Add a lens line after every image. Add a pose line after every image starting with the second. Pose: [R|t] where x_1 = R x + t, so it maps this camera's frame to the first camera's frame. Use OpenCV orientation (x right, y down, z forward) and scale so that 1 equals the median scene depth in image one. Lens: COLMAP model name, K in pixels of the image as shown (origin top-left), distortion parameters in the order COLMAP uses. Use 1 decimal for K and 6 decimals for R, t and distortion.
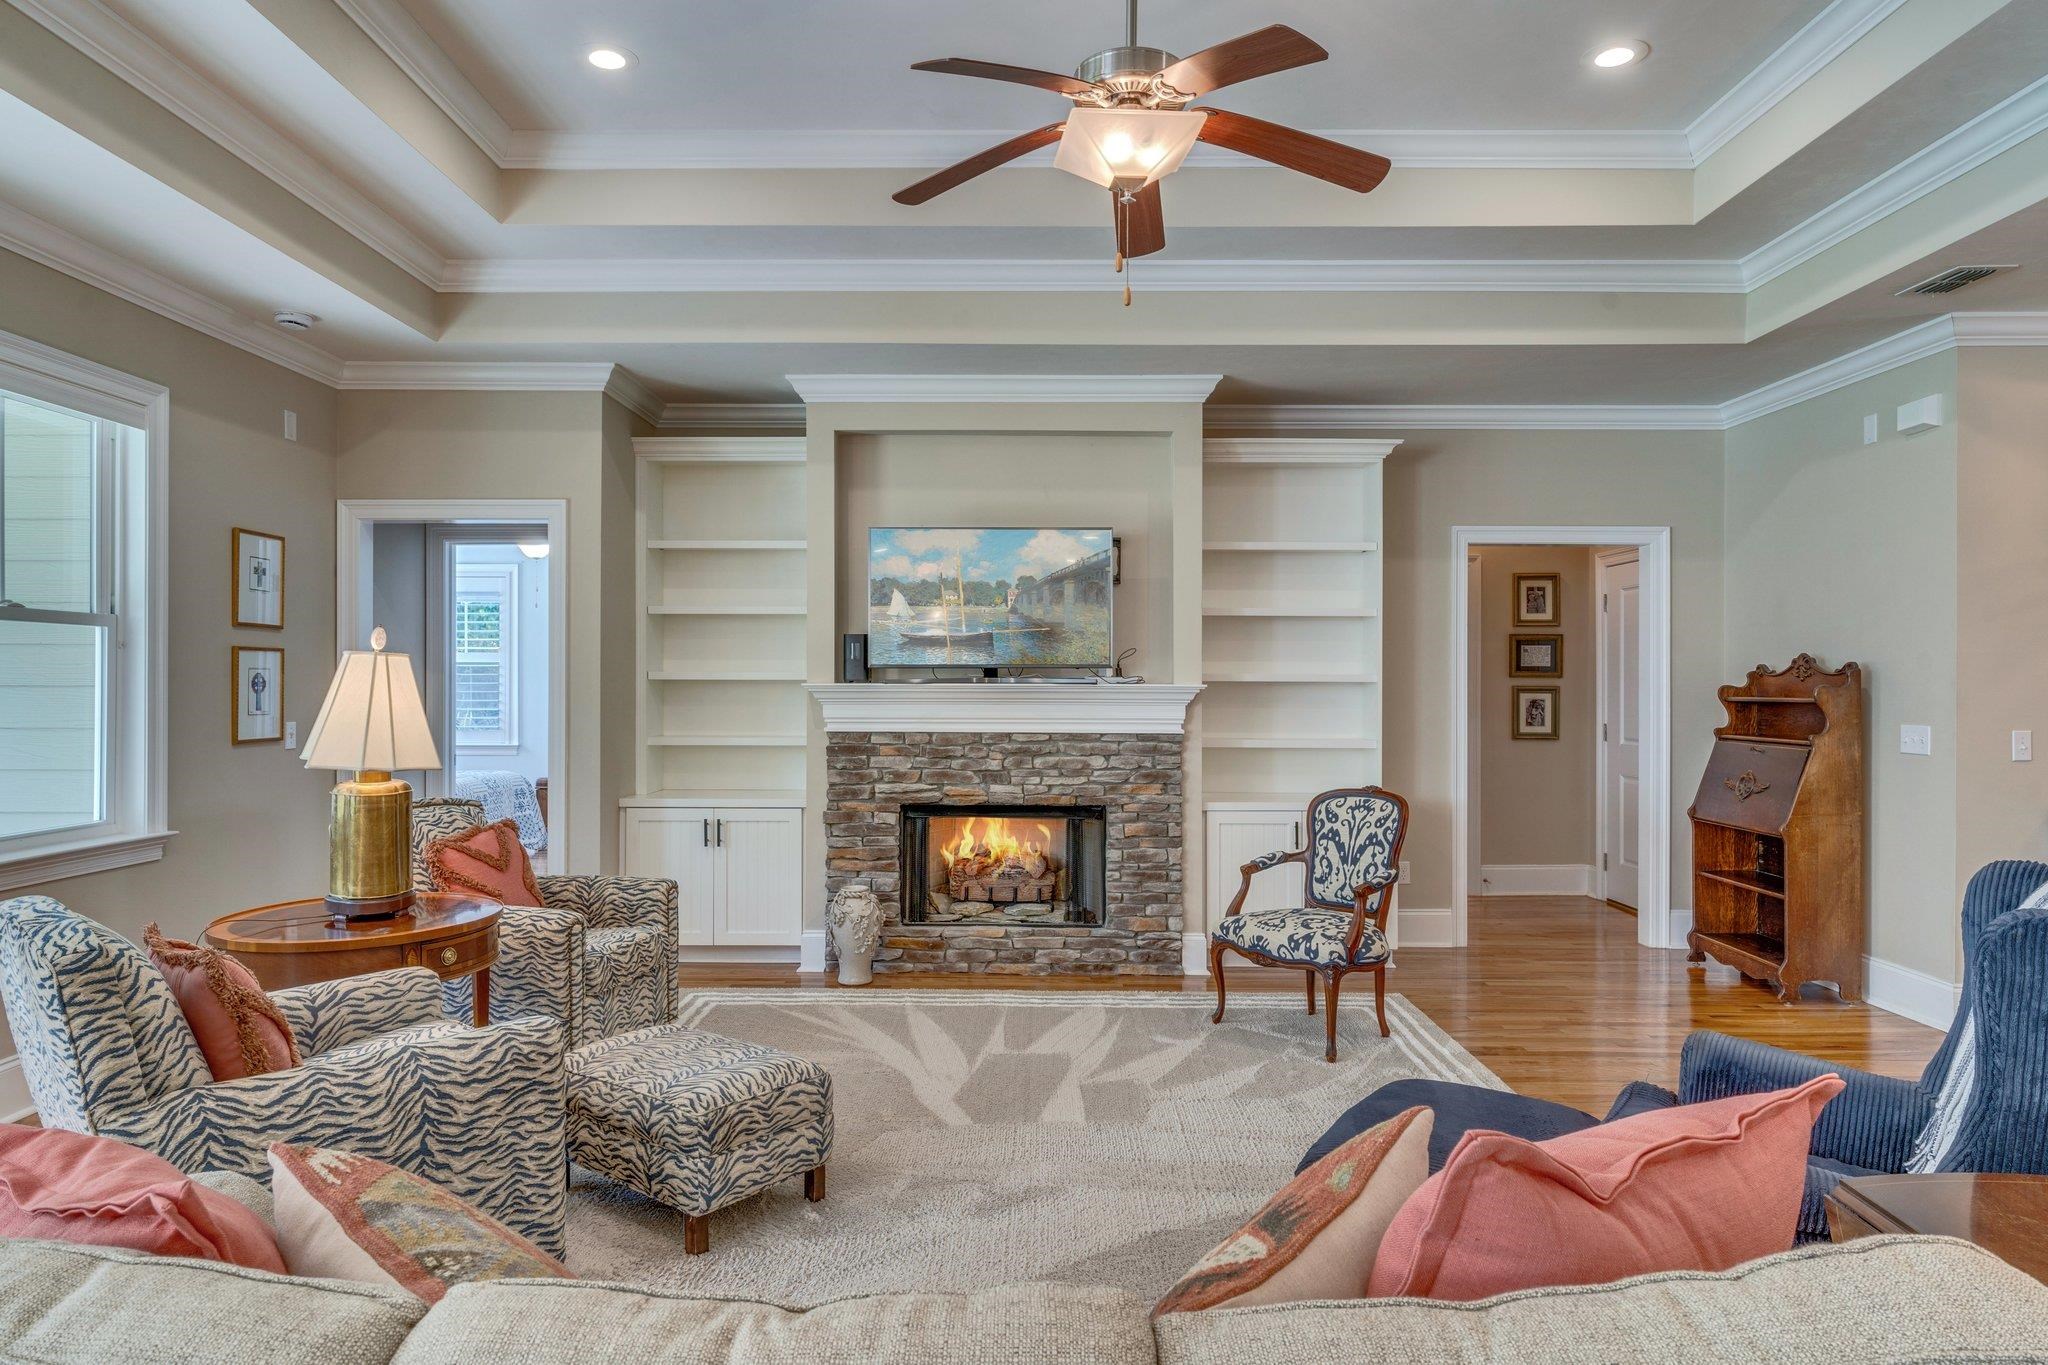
lens RADIAL K [[1224.2, 0, 1008.8], [0, 1224.2, 687.9], [0, 0, 1]] dist [-0.003361, -0.001222]
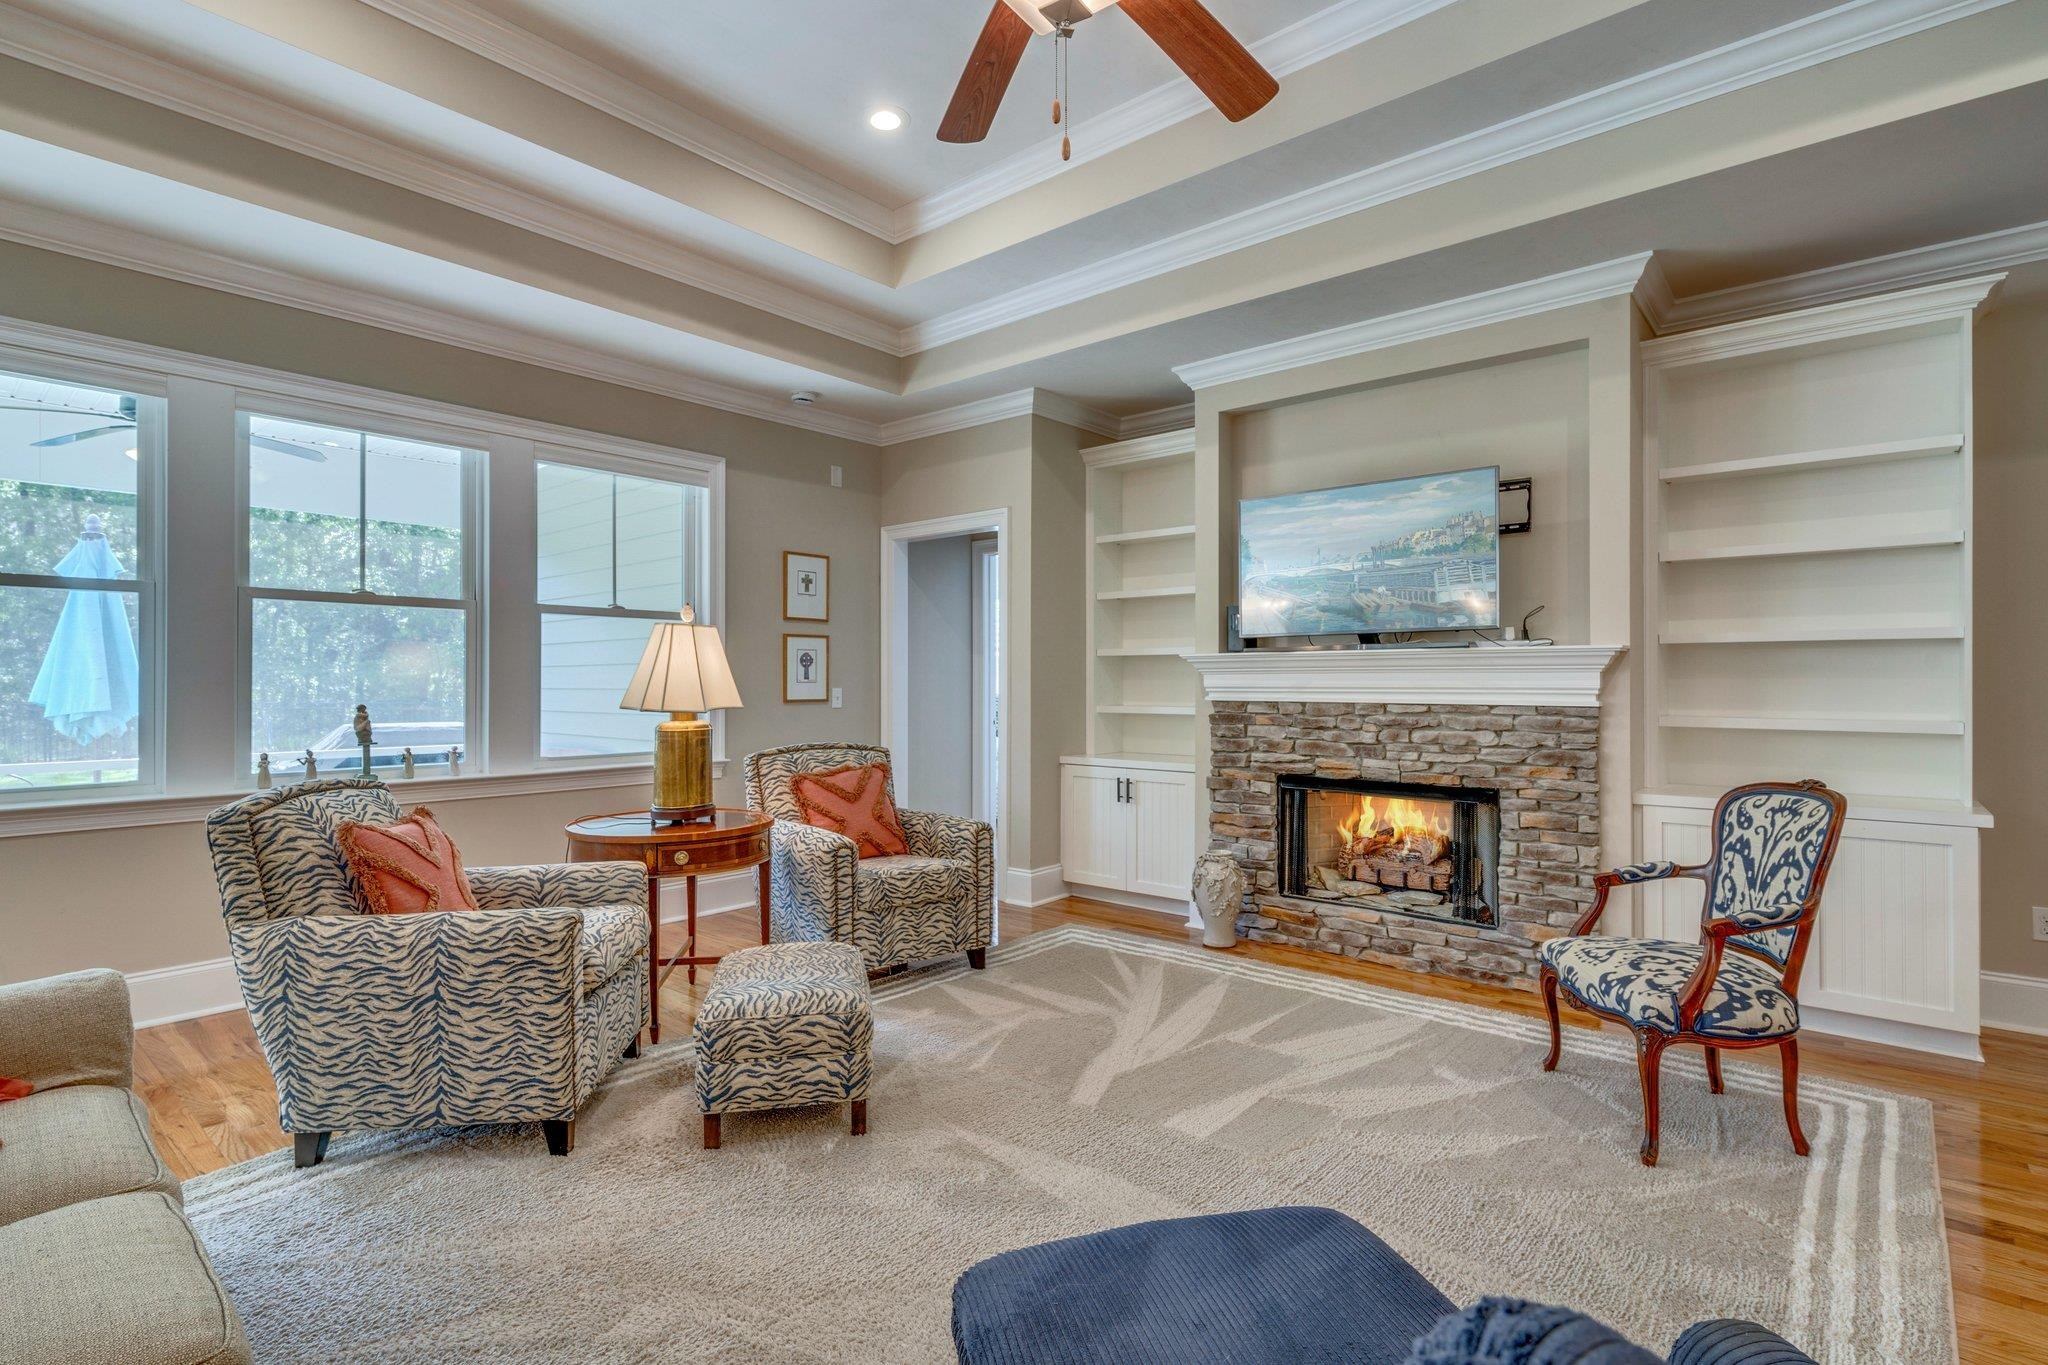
lens RADIAL K [[979.7, 0, 1013.7], [0, 979.7, 683.5], [0, 0, 1]] dist [0.002844, -0.002422]
pose [[0.763815, -0.002583, -0.645430, 0.276377], [0.000771, 0.999995, -0.003089, 0.024467], [0.645435, 0.001862, 0.763813, 0.263031]]
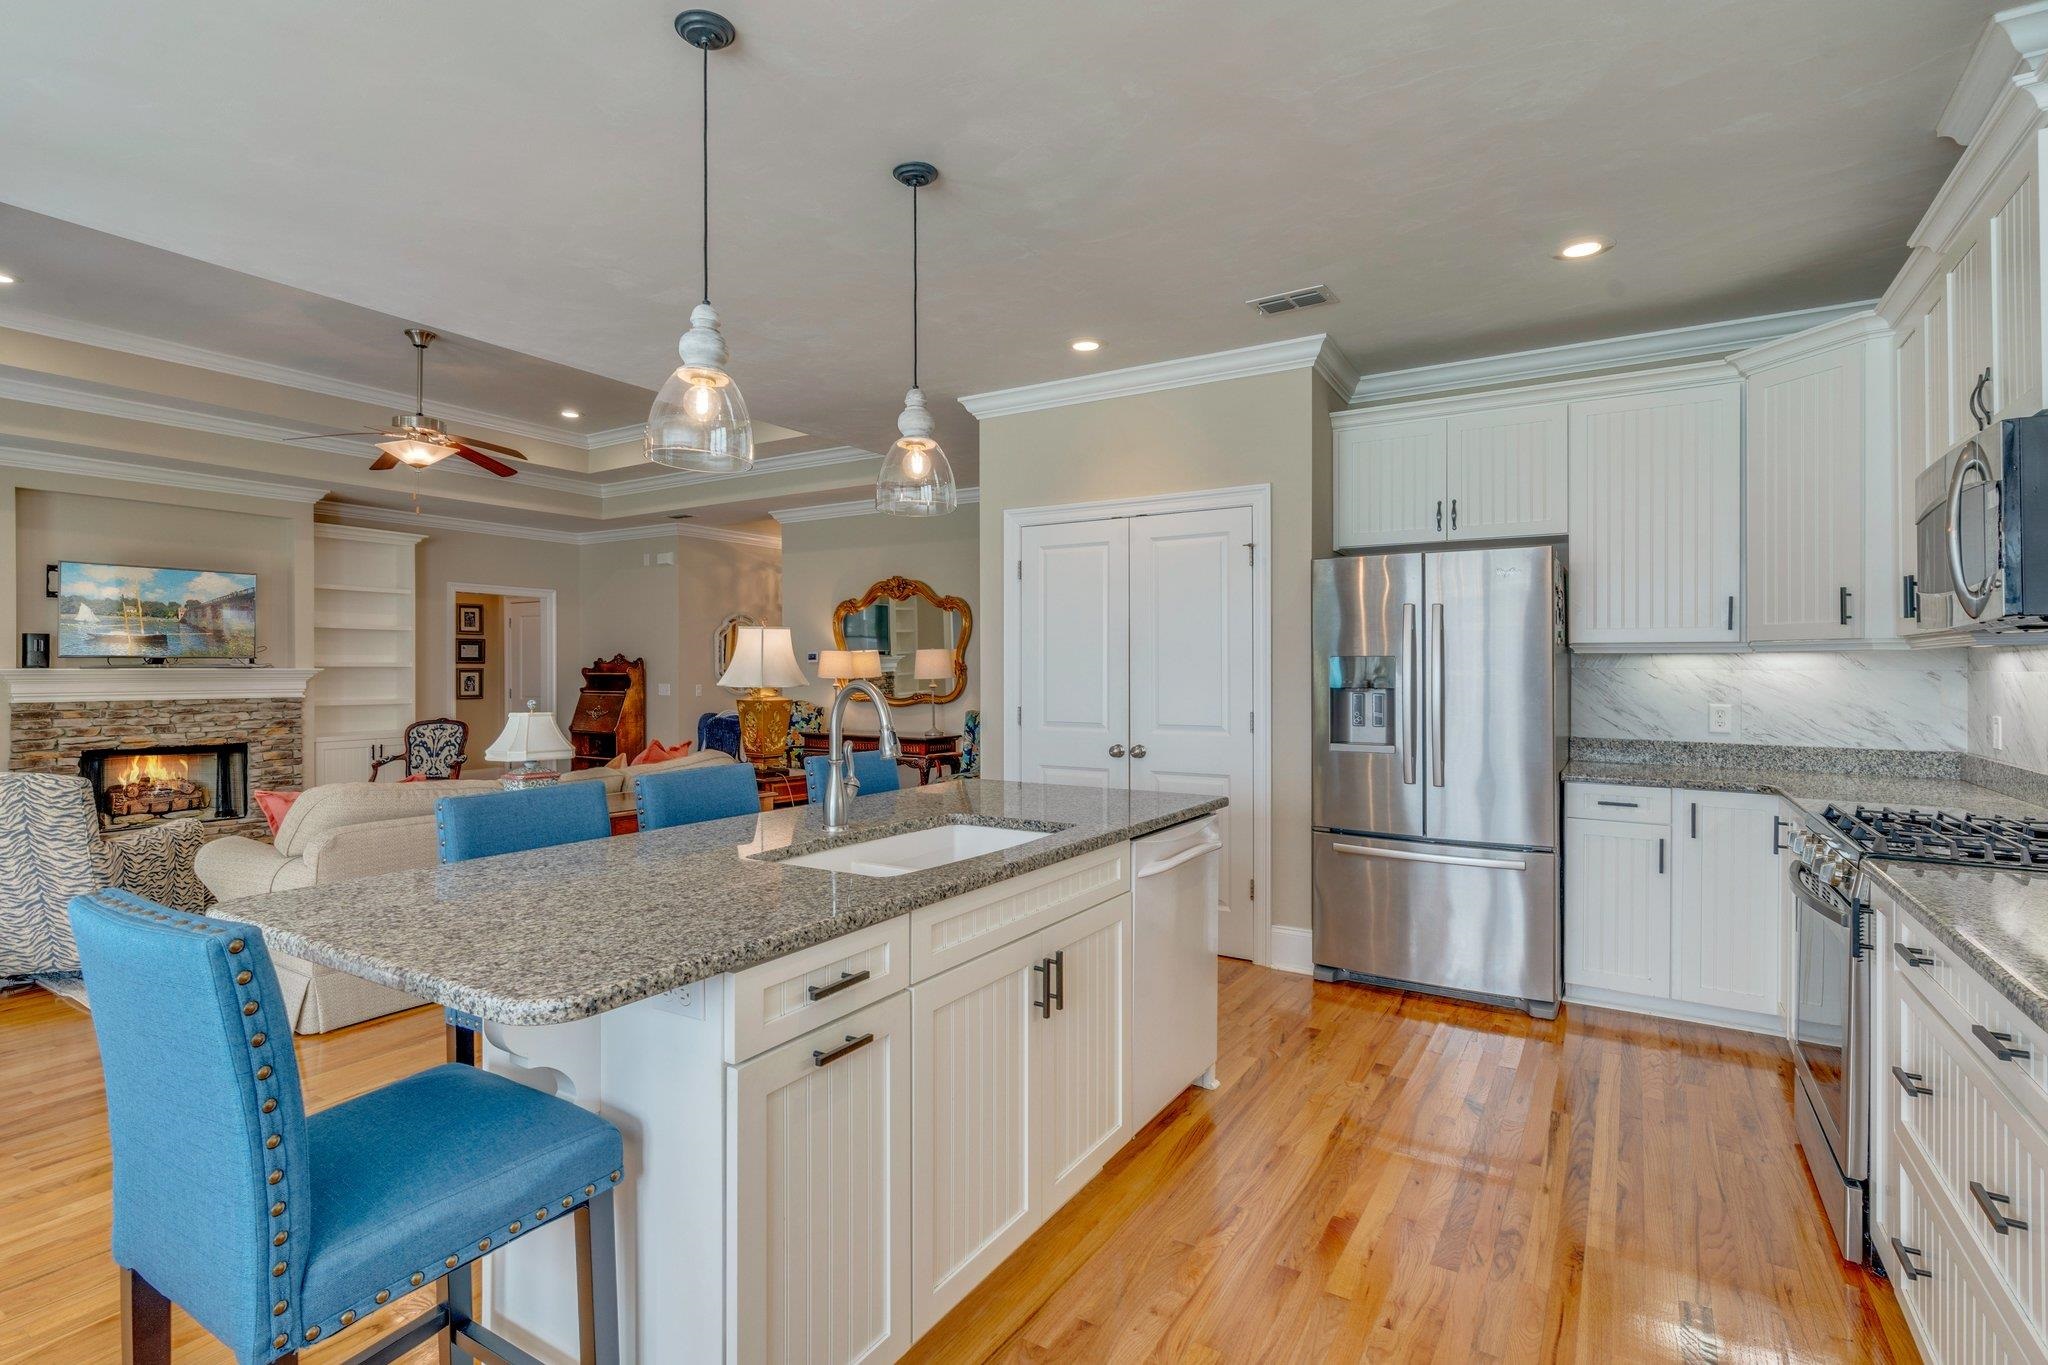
lens RADIAL K [[979.7, 0, 1017.5], [0, 979.7, 661.5], [0, 0, 1]] dist [0.002844, -0.002422]
pose [[0.513682, 0.002637, 0.857977, -0.539792], [0.004686, 0.999972, -0.005879, 0.000217], [-0.857968, 0.007041, 0.513655, -0.577487]]
